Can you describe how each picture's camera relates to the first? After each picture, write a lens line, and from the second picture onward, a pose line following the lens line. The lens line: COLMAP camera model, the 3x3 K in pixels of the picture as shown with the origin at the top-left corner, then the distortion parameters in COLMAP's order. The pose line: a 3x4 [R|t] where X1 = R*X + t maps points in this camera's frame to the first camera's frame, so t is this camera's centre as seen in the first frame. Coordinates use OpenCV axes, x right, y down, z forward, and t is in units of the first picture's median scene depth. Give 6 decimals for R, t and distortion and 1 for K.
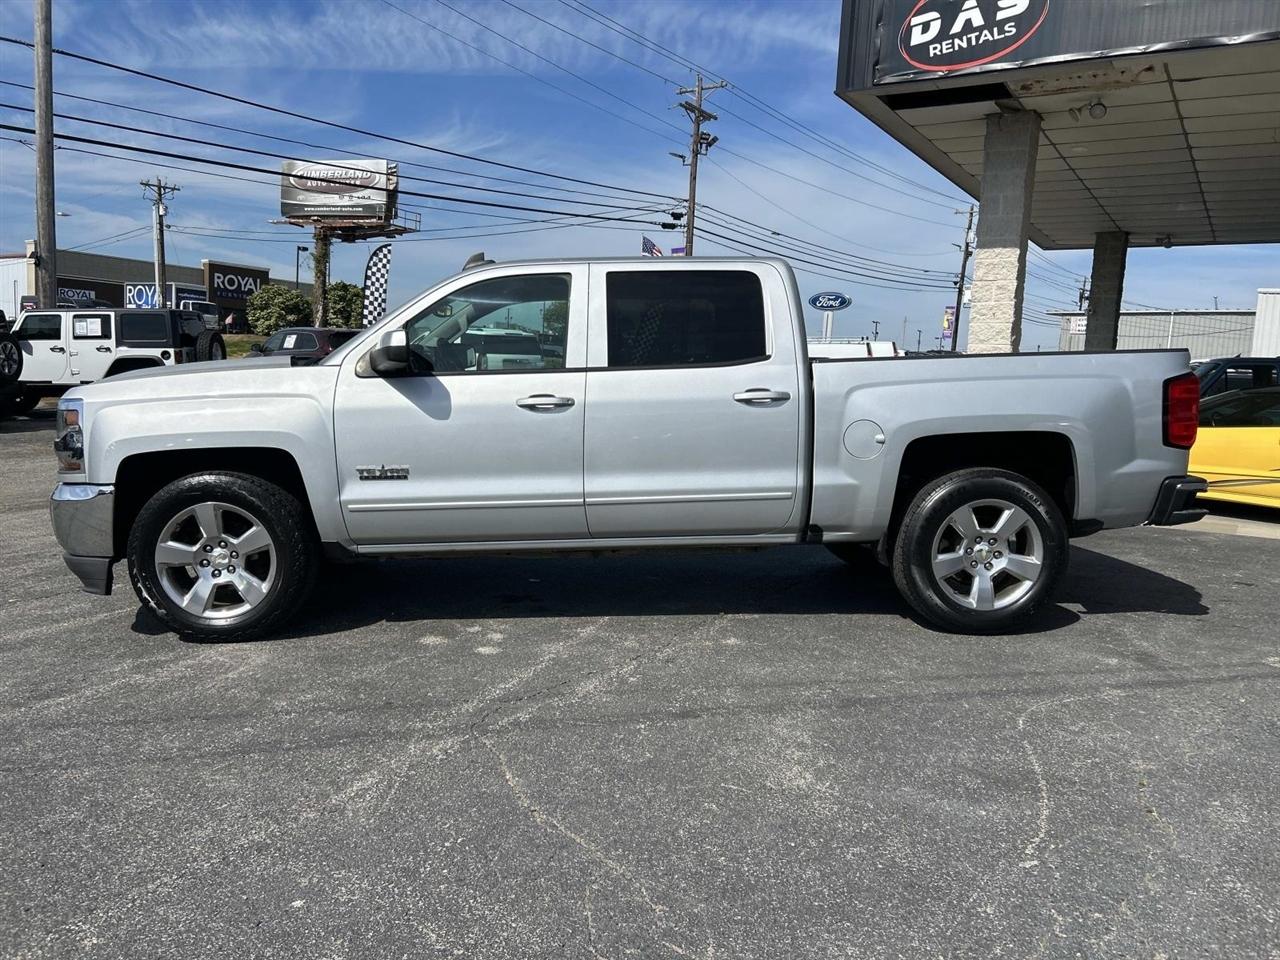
lens RADIAL K [[968.2, 0, 640.0], [0, 968.2, 480.0], [0, 0, 1]] dist [0.051147, -0.058881]
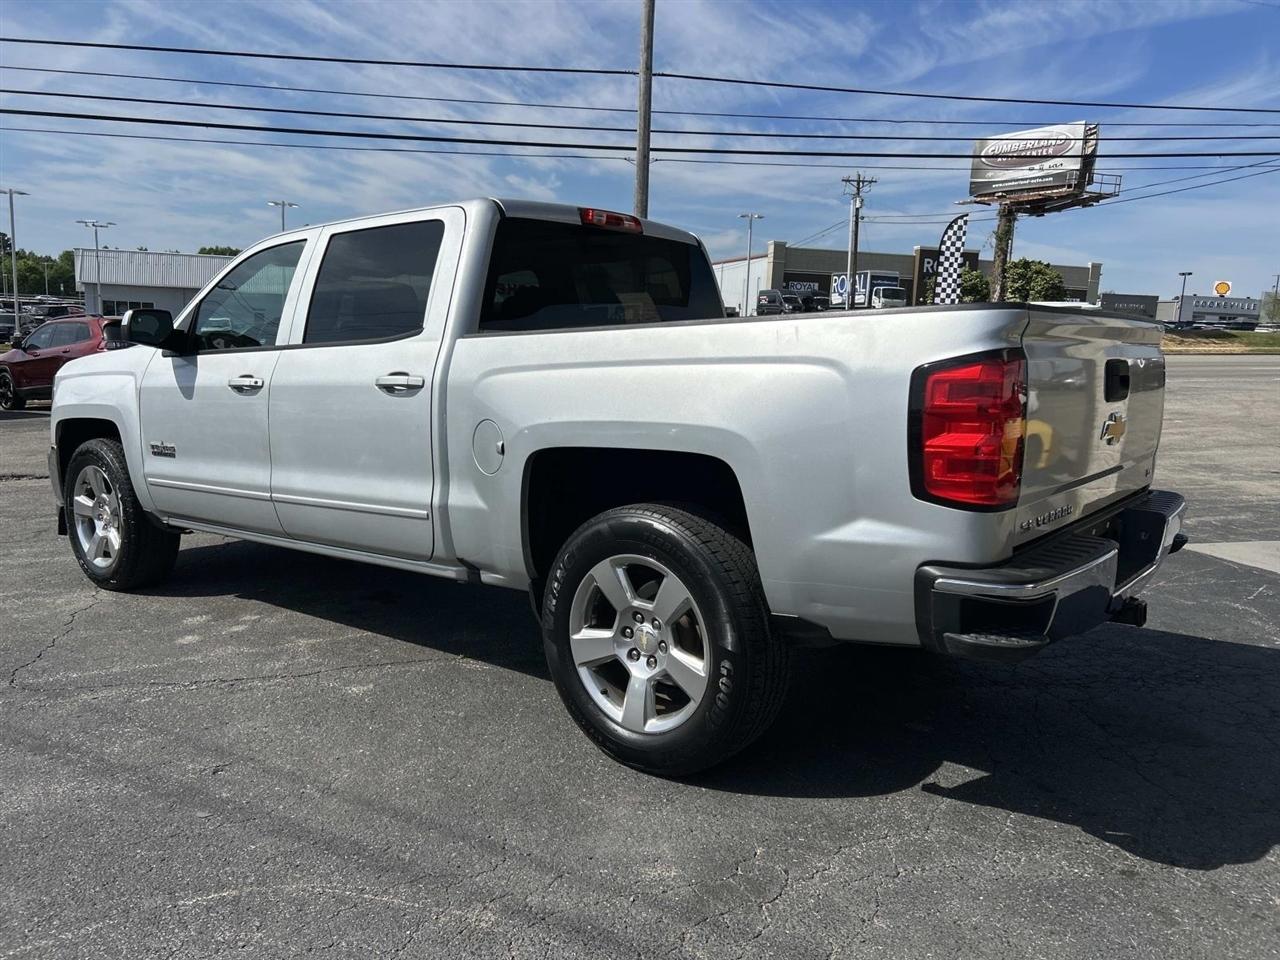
lens RADIAL K [[977.6, 0, 640.0], [0, 977.6, 480.0], [0, 0, 1]] dist [-0.004158, -0.001614]
pose [[0.744777, 0.082883, -0.662146, 0.481560], [-0.071286, 0.996461, 0.044548, -0.034660], [0.663495, 0.014023, 0.748050, 0.338933]]
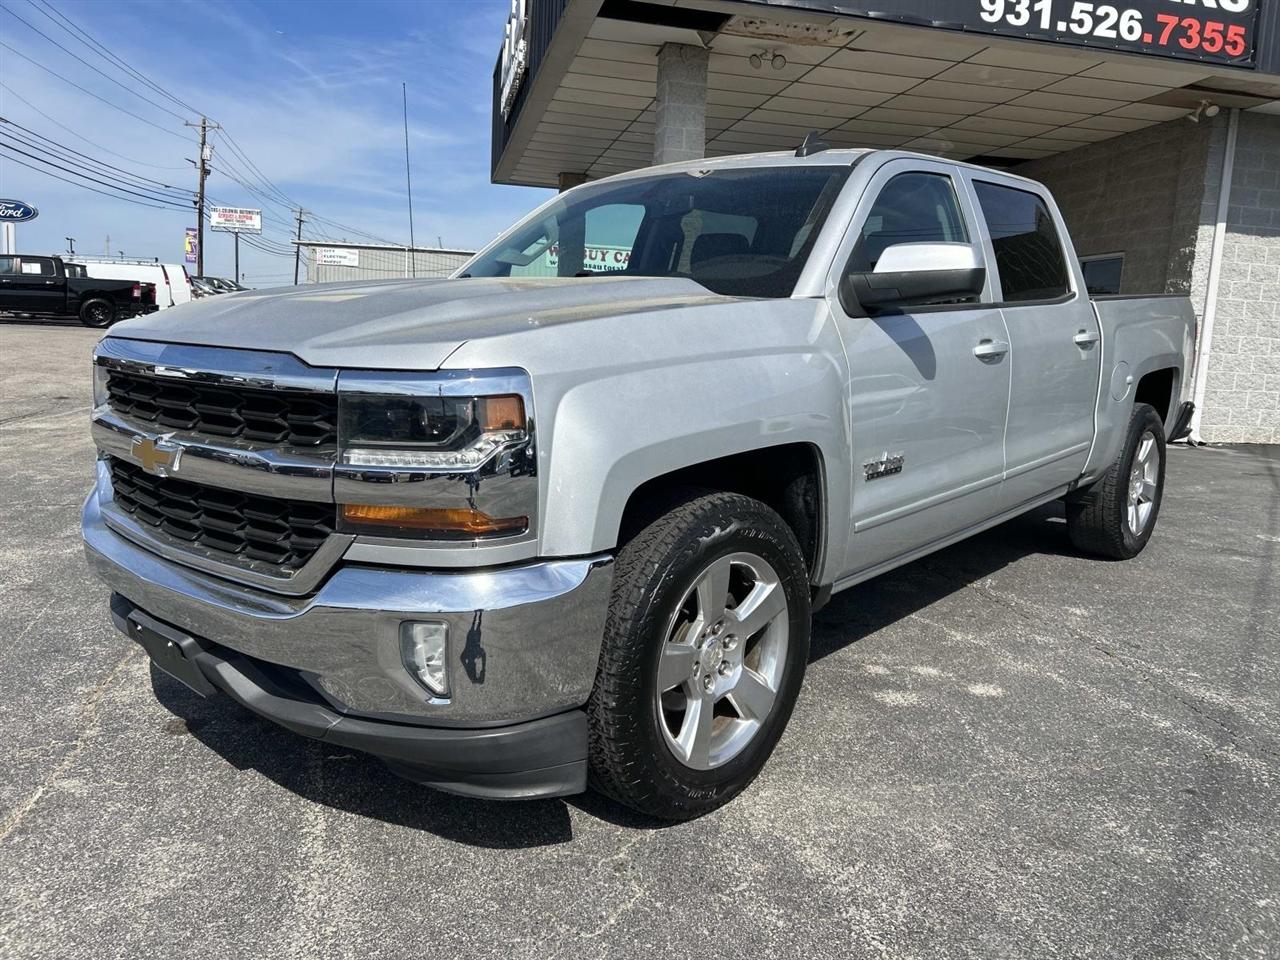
lens RADIAL K [[968.2, 0, 640.0], [0, 968.2, 480.0], [0, 0, 1]] dist [0.051147, -0.058881]
pose [[0.702693, -0.113977, 0.702305, -0.503652], [0.063921, 0.993207, 0.097232, -0.043136], [-0.708616, -0.023432, 0.705205, 0.397413]]
